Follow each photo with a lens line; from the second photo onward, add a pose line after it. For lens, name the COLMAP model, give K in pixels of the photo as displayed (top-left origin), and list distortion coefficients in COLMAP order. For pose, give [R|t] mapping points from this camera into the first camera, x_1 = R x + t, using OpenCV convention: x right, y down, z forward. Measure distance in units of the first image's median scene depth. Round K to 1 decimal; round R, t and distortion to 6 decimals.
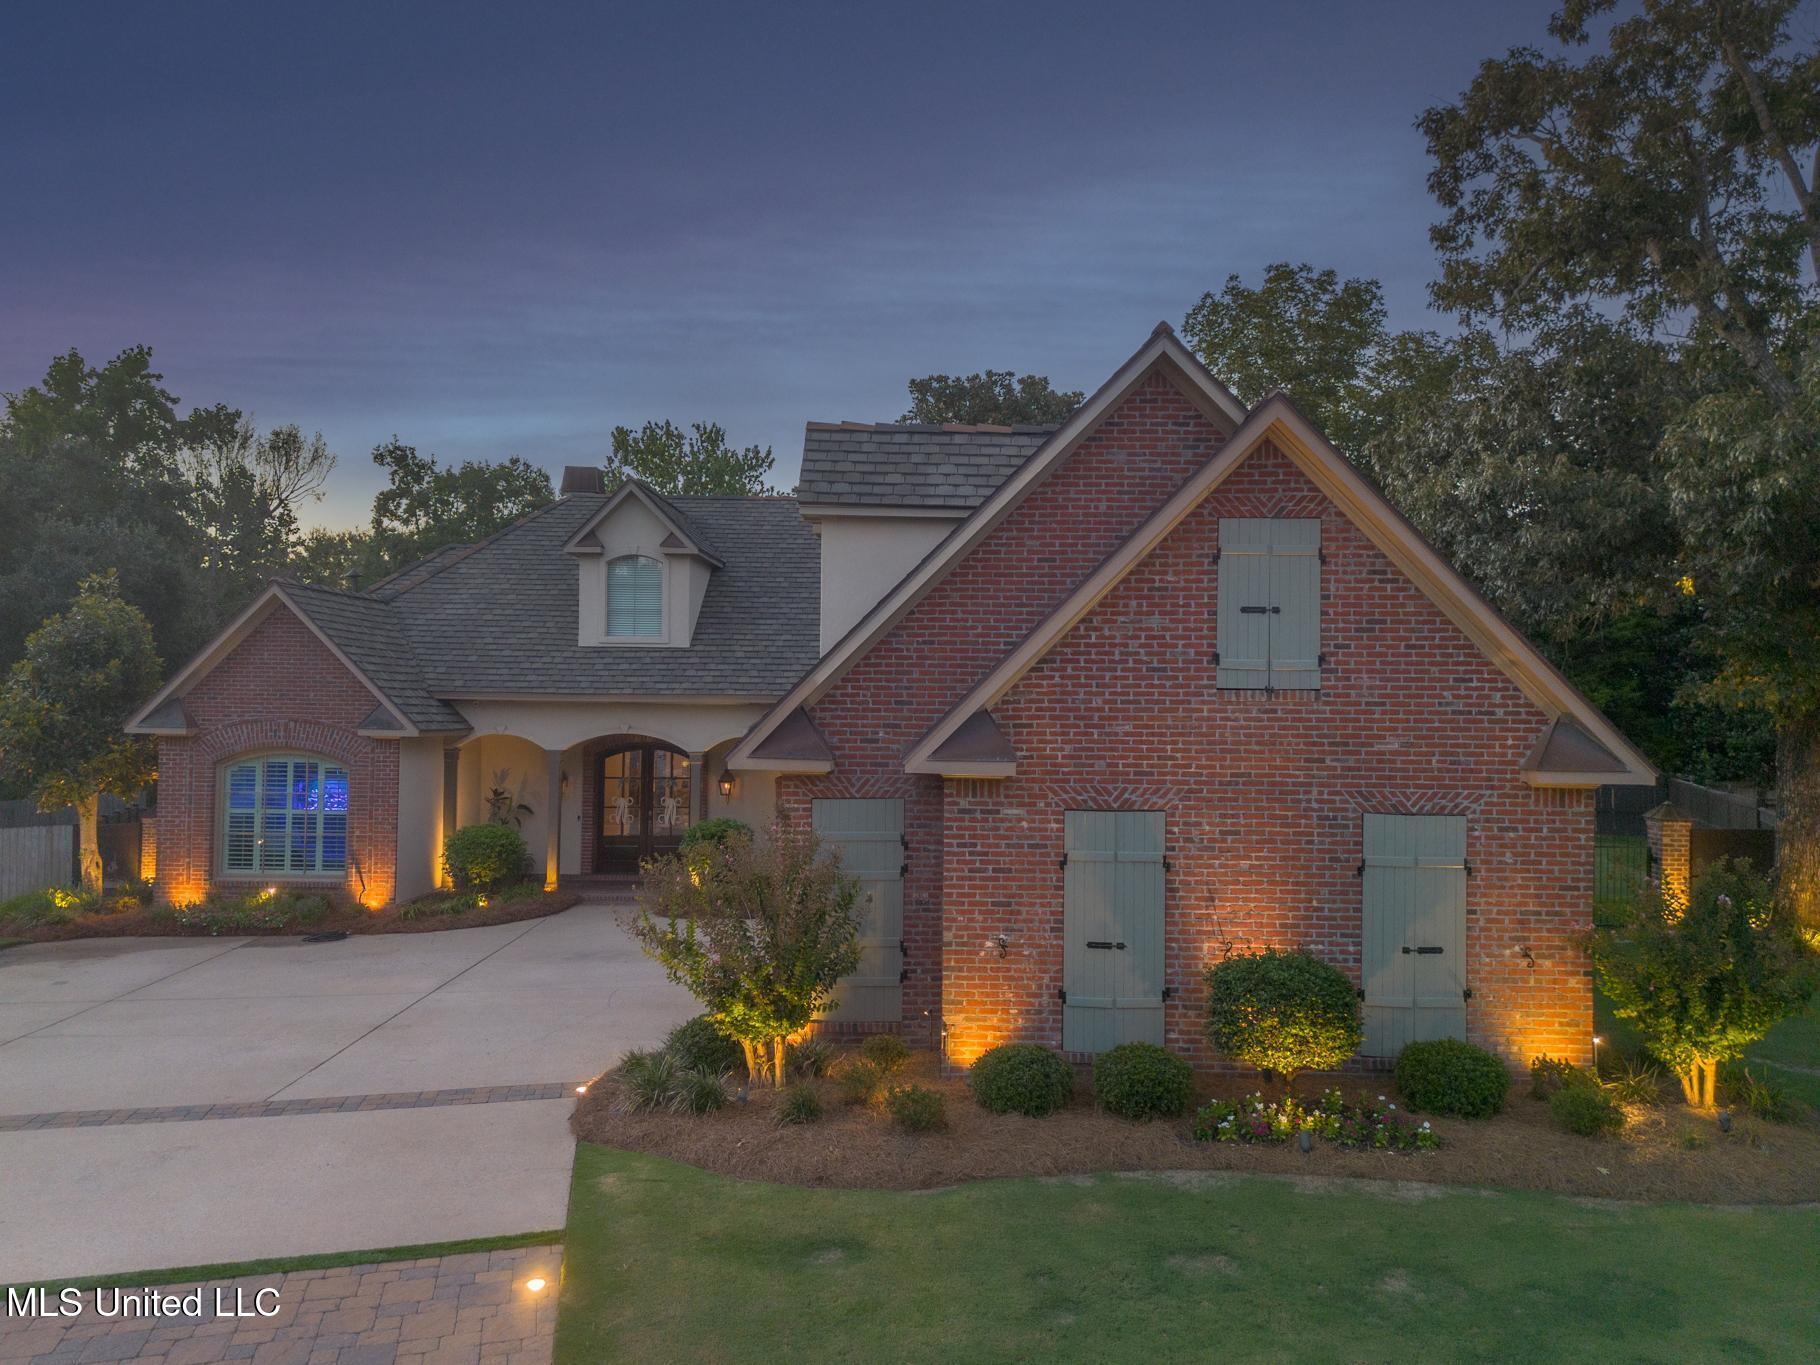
lens RADIAL K [[1278.3, 0, 984.5], [0, 1278.3, 685.0], [0, 0, 1]] dist [0.088012, -0.090675]
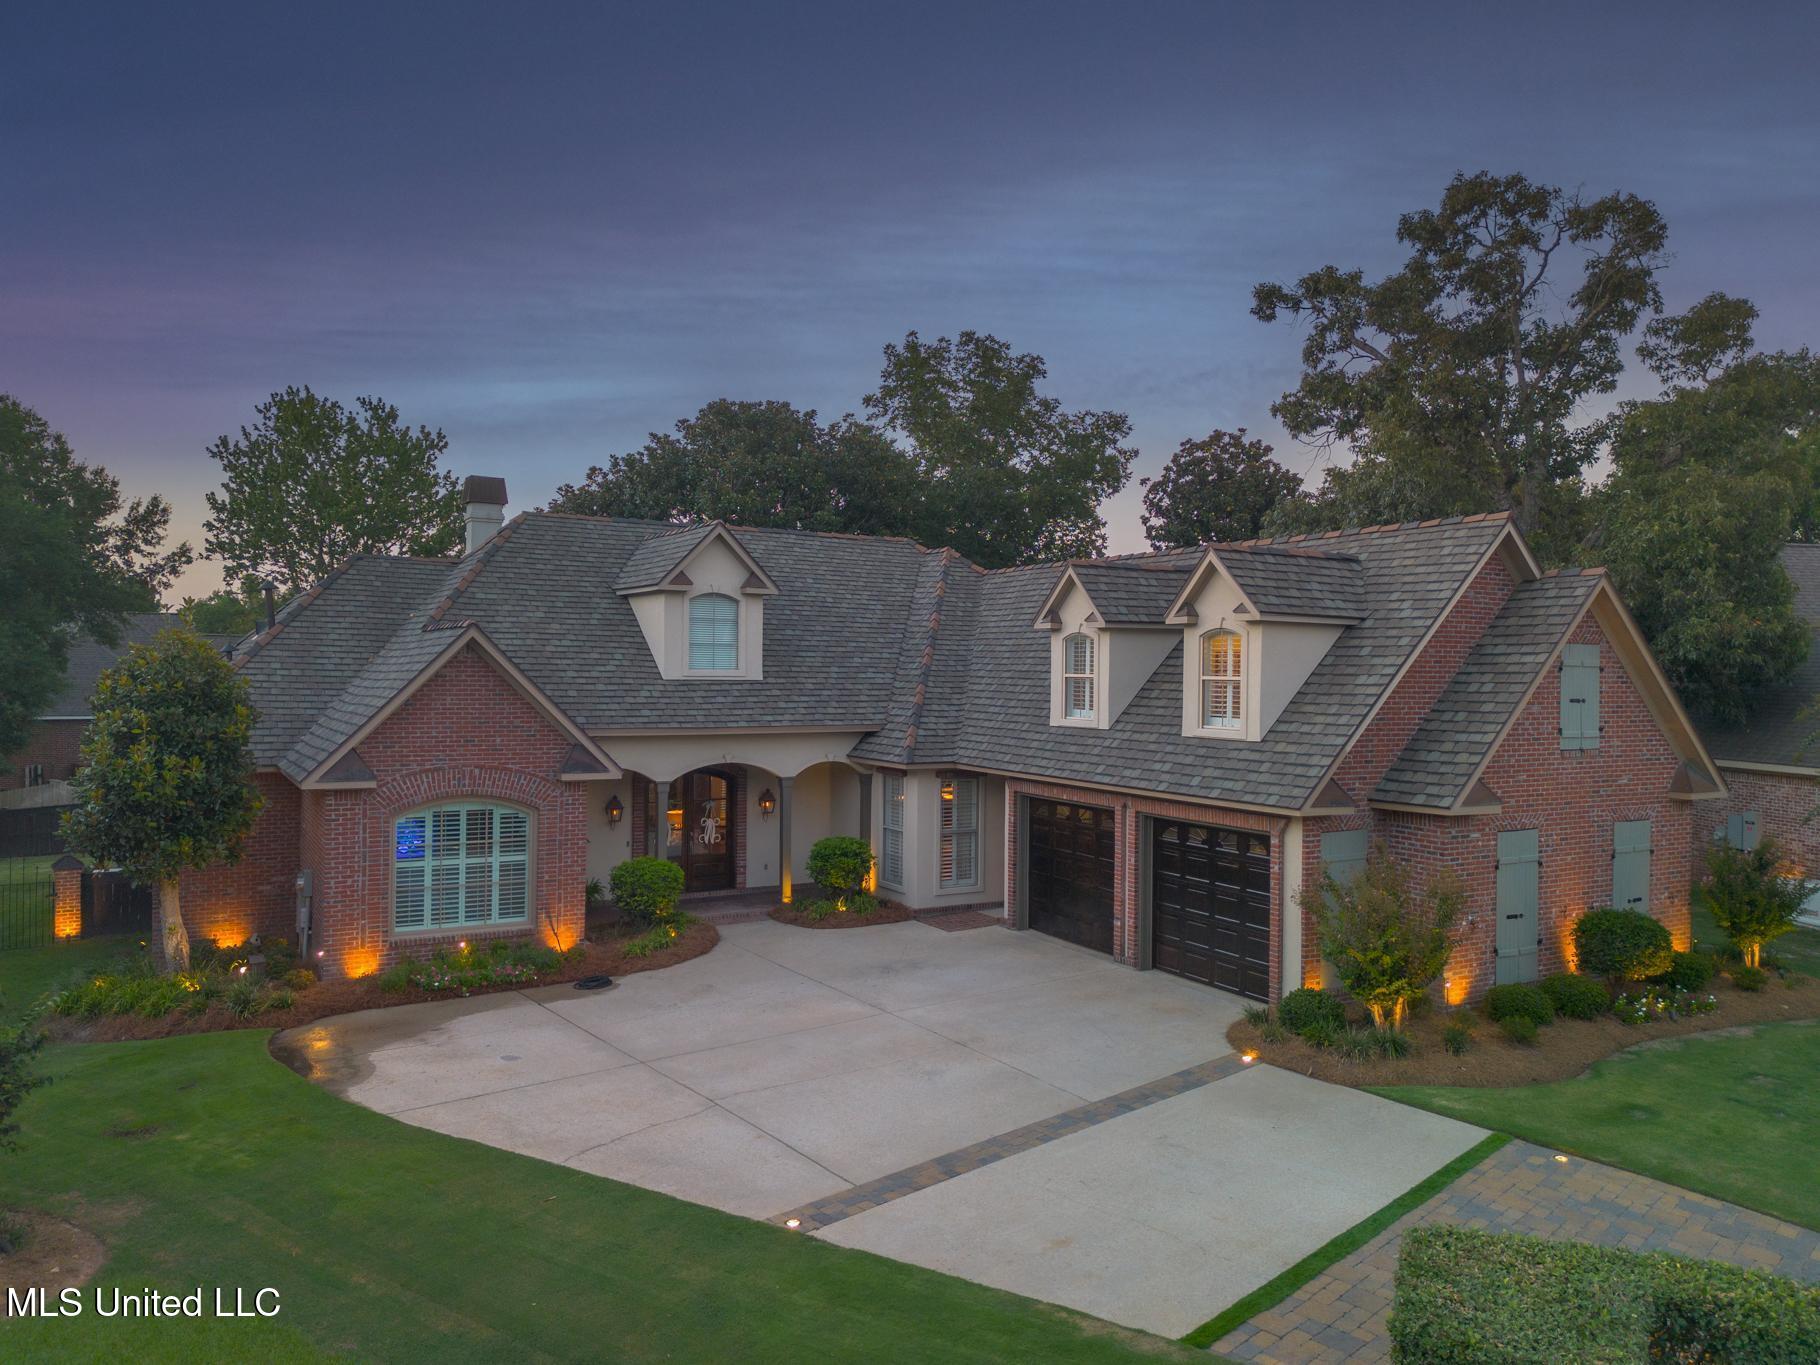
lens RADIAL K [[1265.0, 0, 910.0], [0, 1265.0, 682.5], [0, 0, 1]] dist [0.092884, -0.094176]
pose [[0.858502, -0.007048, 0.512763, -0.747062], [-0.010405, 0.999460, 0.031158, -0.068696], [-0.512705, -0.032085, 0.857965, 0.024345]]
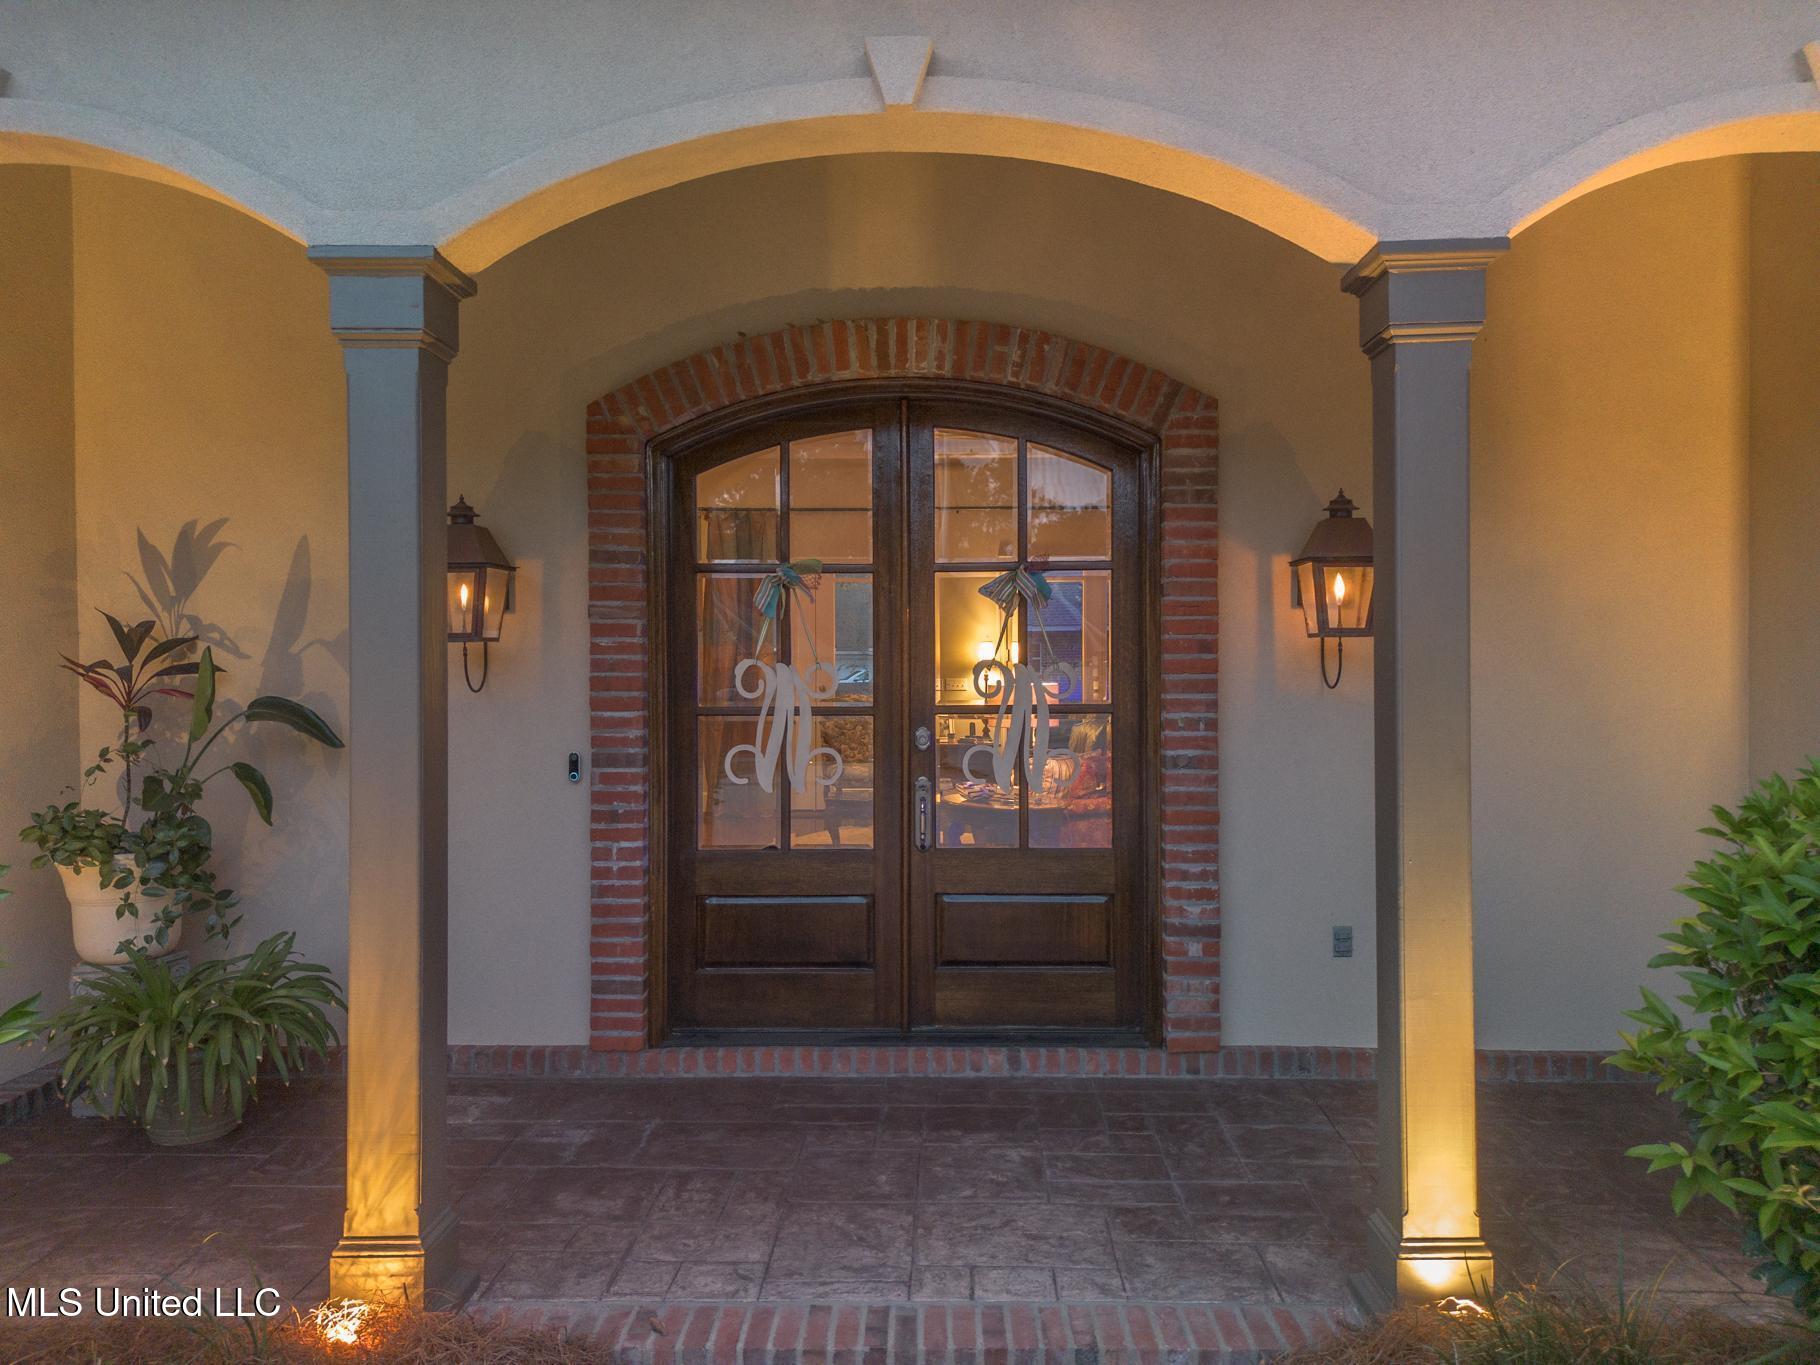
lens RADIAL K [[1265.0, 0, 910.0], [0, 1265.0, 682.5], [0, 0, 1]] dist [0.092884, -0.094176]
pose [[0.999671, -0.017173, -0.019075, -0.301718], [0.017402, 0.999778, 0.011905, 0.103185], [0.018866, -0.012233, 0.999747, 0.935813]]
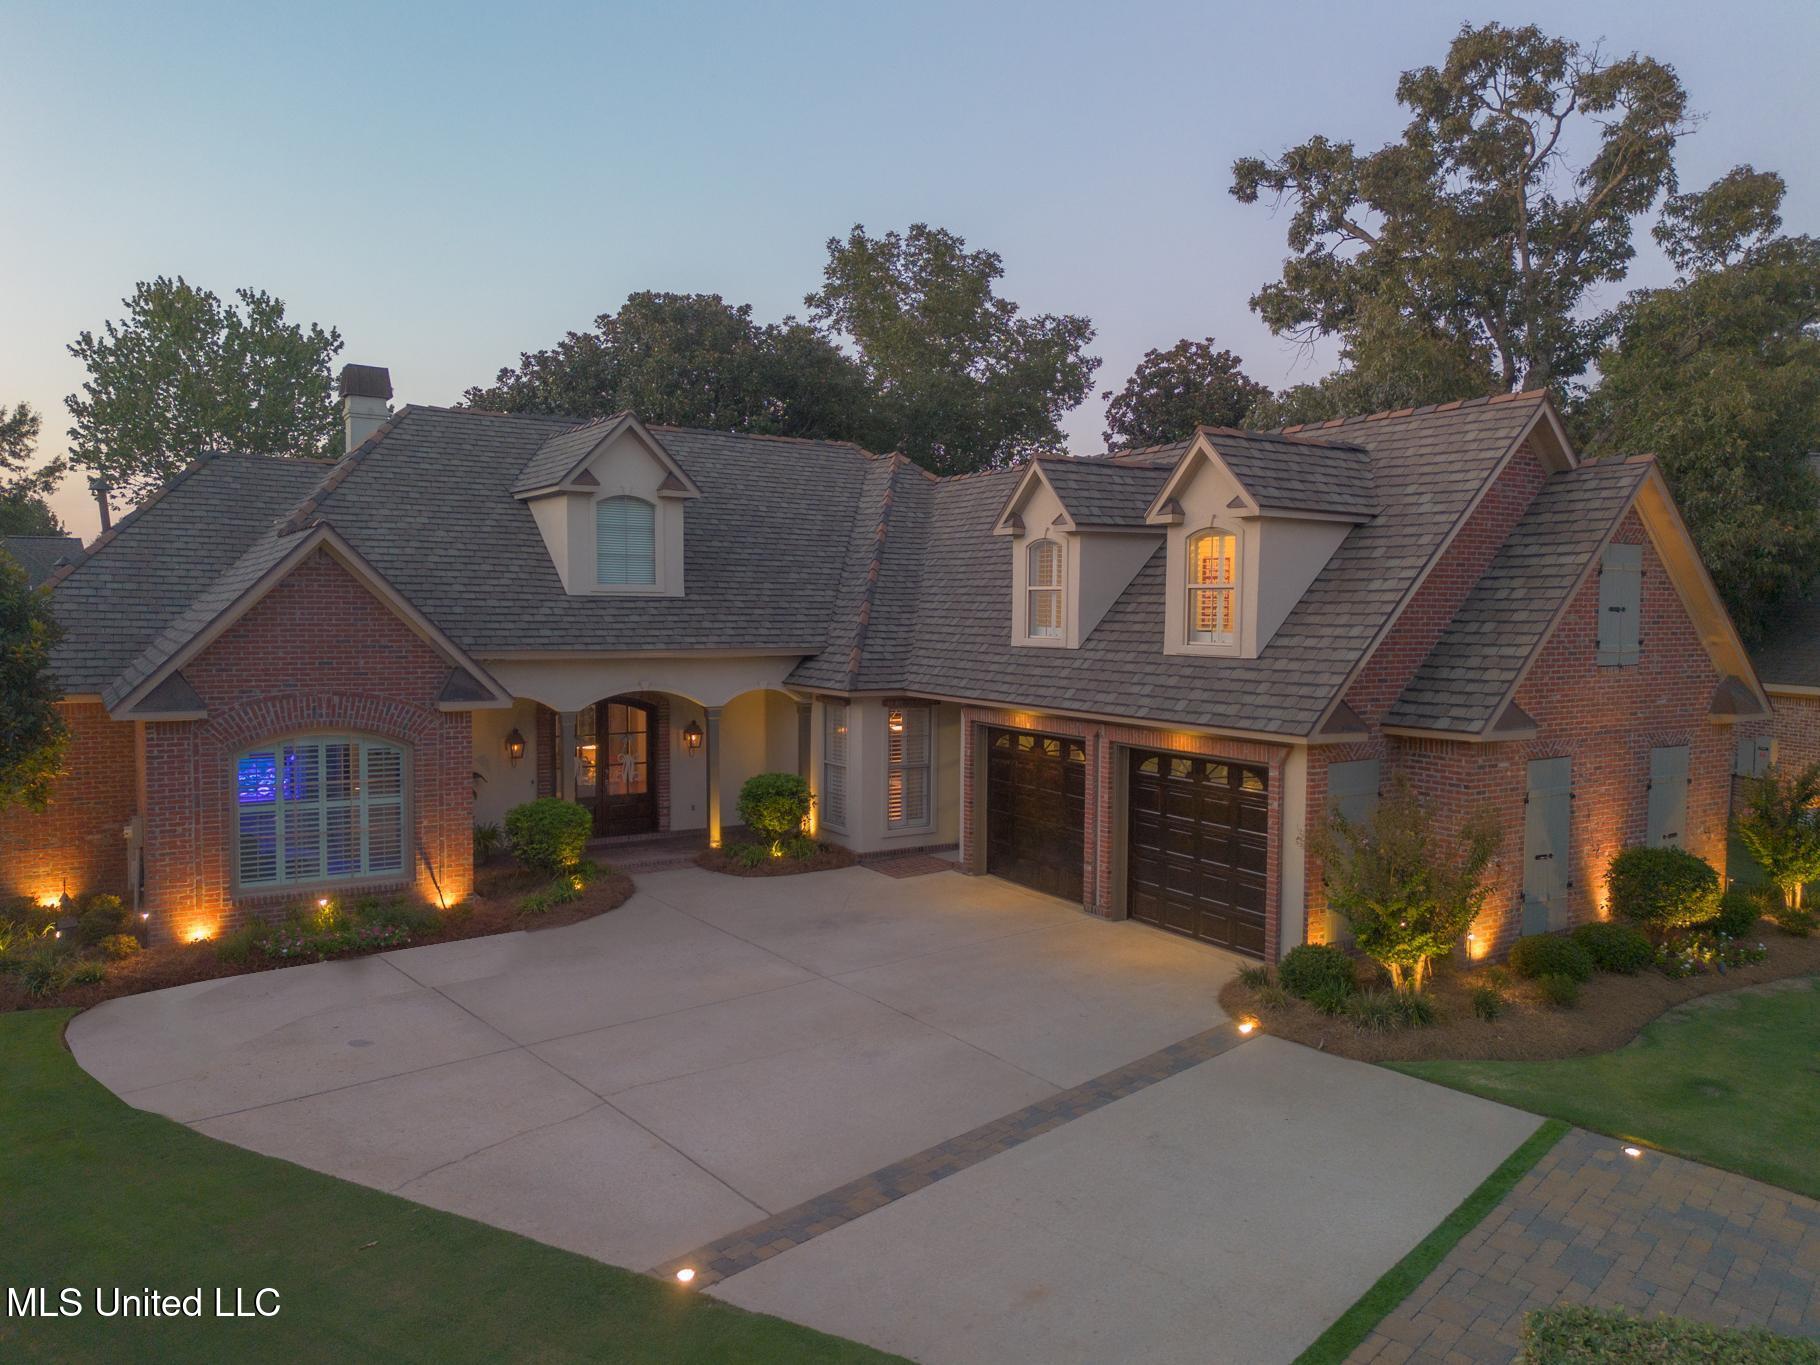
lens RADIAL K [[1265.0, 0, 910.0], [0, 1265.0, 682.5], [0, 0, 1]] dist [0.092884, -0.094176]
pose [[0.839386, -0.037464, 0.542243, -0.671158], [-0.007779, 0.996692, 0.080904, -0.048309], [-0.543480, -0.072127, 0.836318, 0.132995]]
